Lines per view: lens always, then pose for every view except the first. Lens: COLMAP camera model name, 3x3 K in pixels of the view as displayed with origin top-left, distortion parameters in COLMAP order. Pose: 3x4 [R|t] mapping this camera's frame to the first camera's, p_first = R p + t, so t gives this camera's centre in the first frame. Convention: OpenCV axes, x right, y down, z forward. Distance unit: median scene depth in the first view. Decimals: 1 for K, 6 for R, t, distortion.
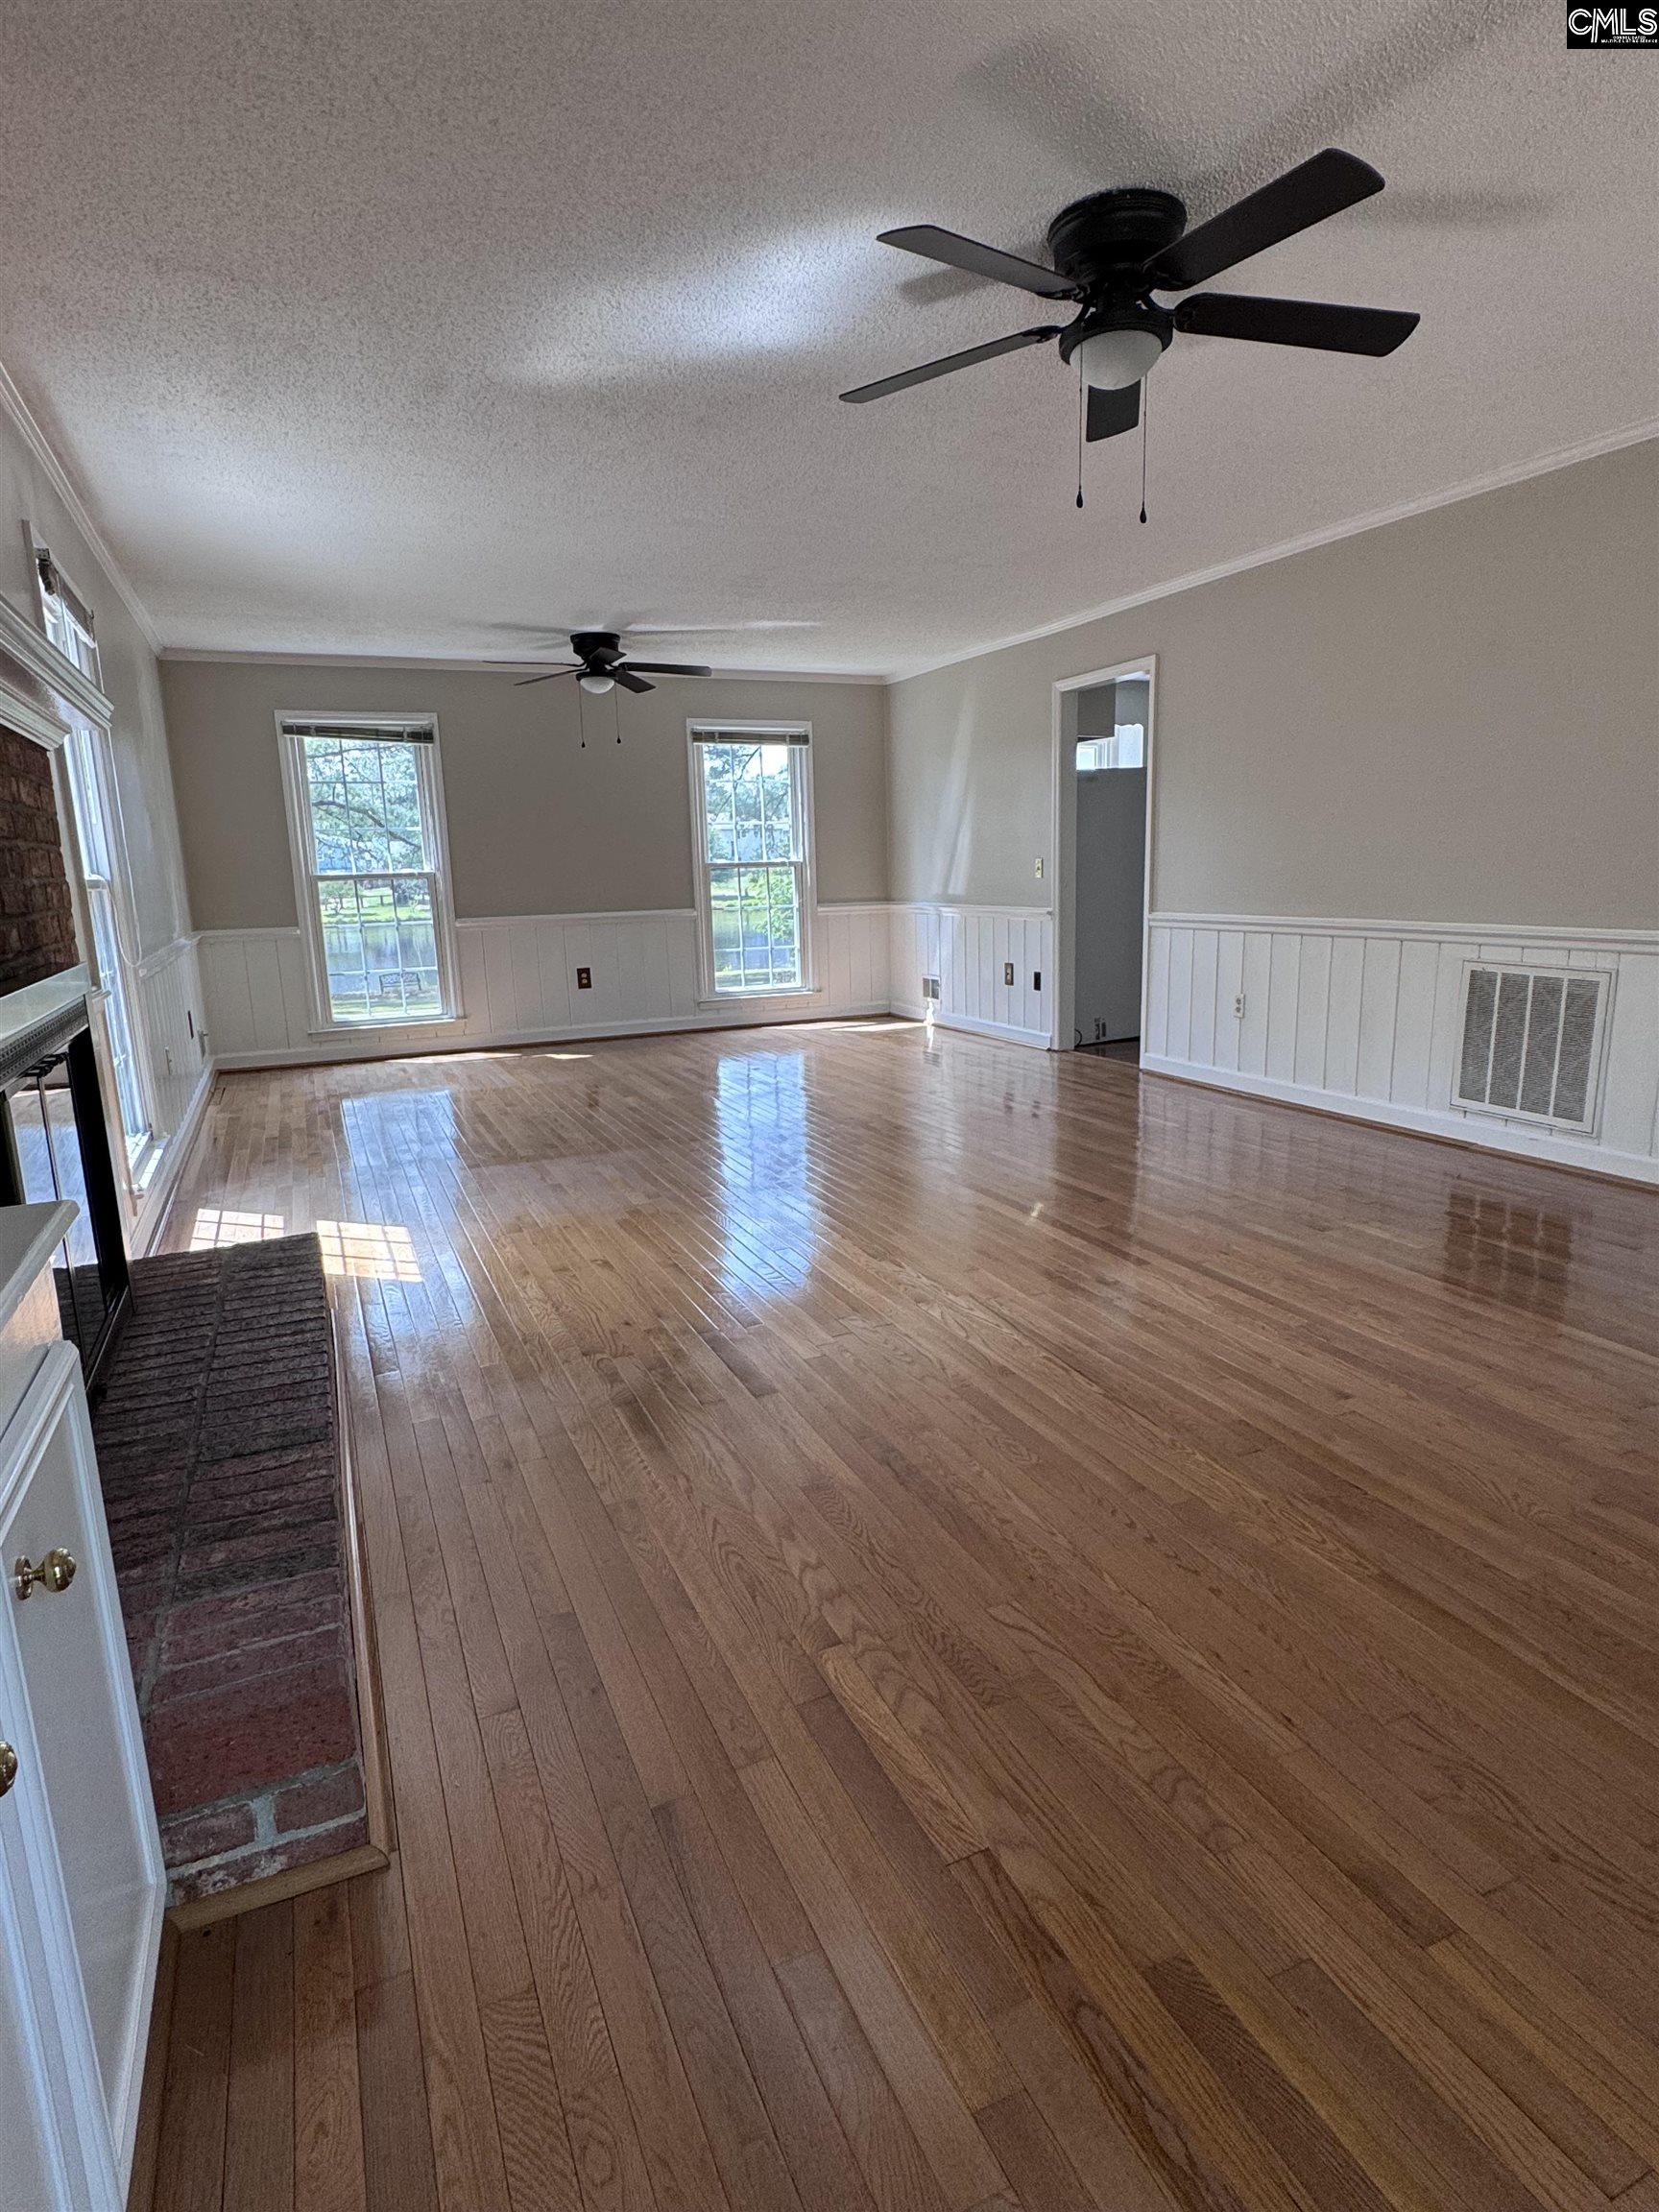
lens RADIAL K [[1167.8, 0, 825.2], [0, 1167.8, 1114.6], [0, 0, 1]] dist [0.014111, -0.000131]
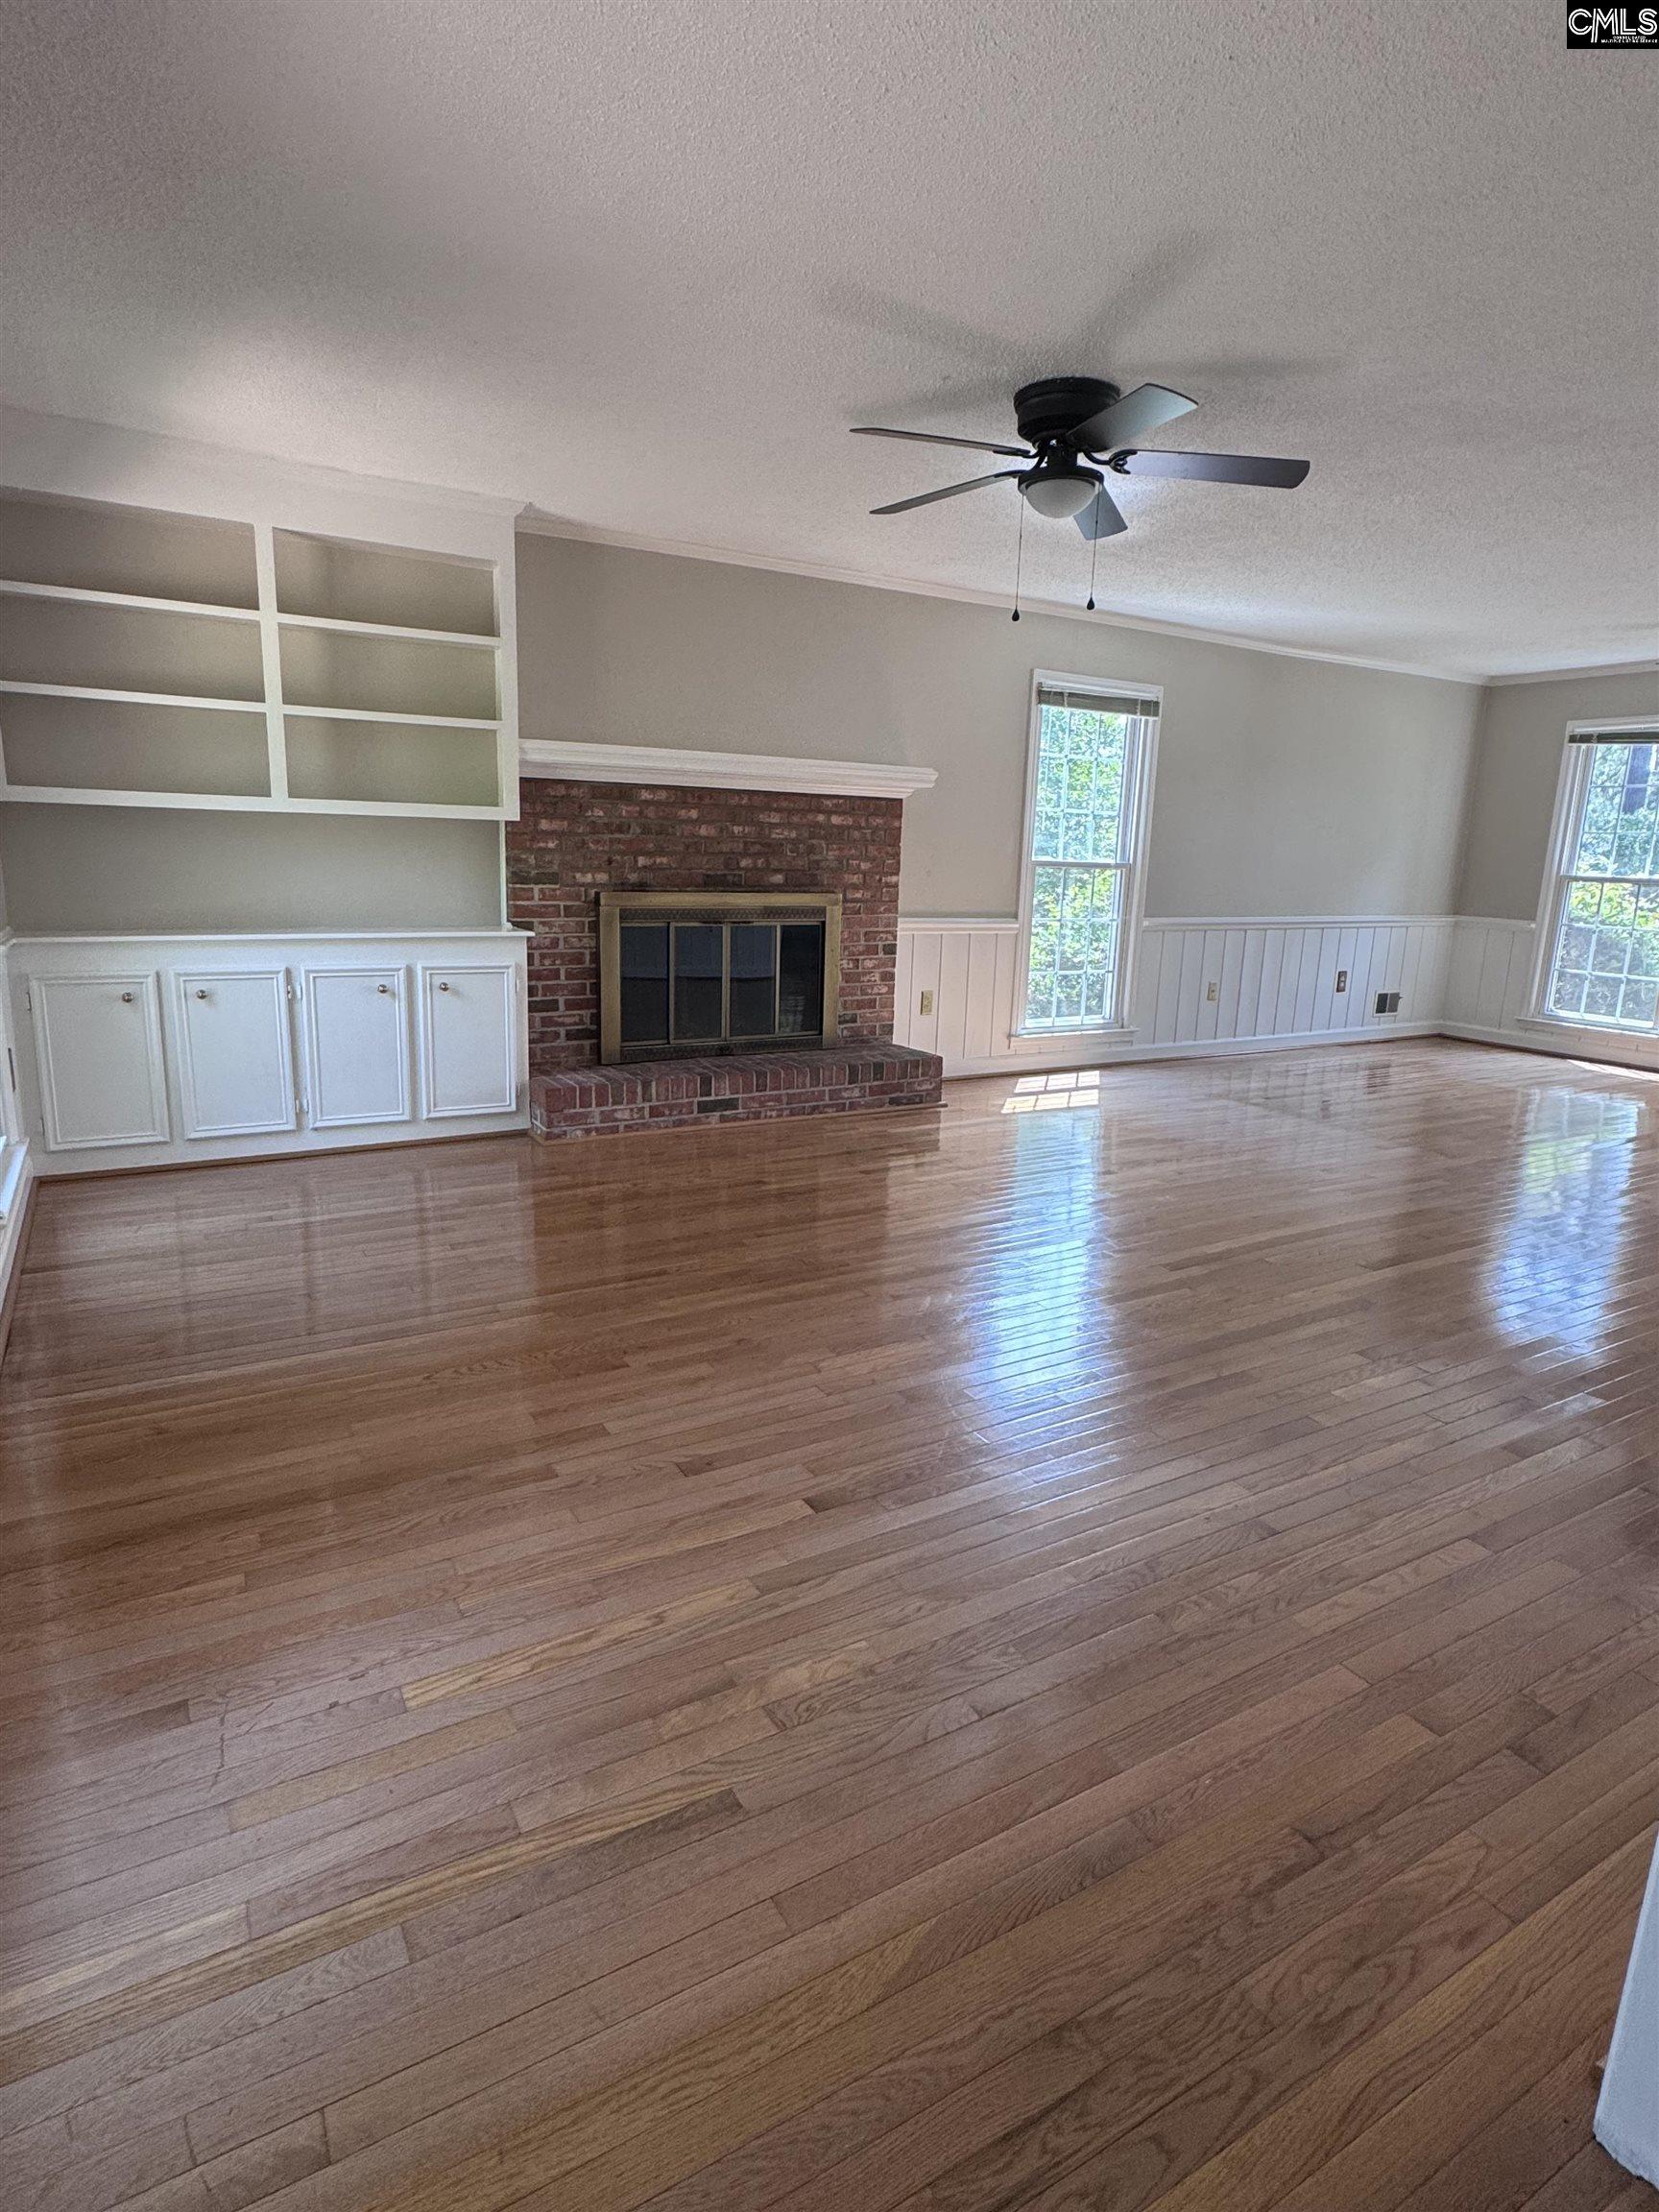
lens RADIAL K [[1167.8, 0, 824.6], [0, 1167.8, 1093.9], [0, 0, 1]] dist [0.014111, -0.000131]
pose [[0.101763, 0.238653, -0.965758, 0.748940], [-0.245080, 0.946891, 0.208167, -0.099492], [0.964147, 0.215505, 0.154847, 0.317507]]
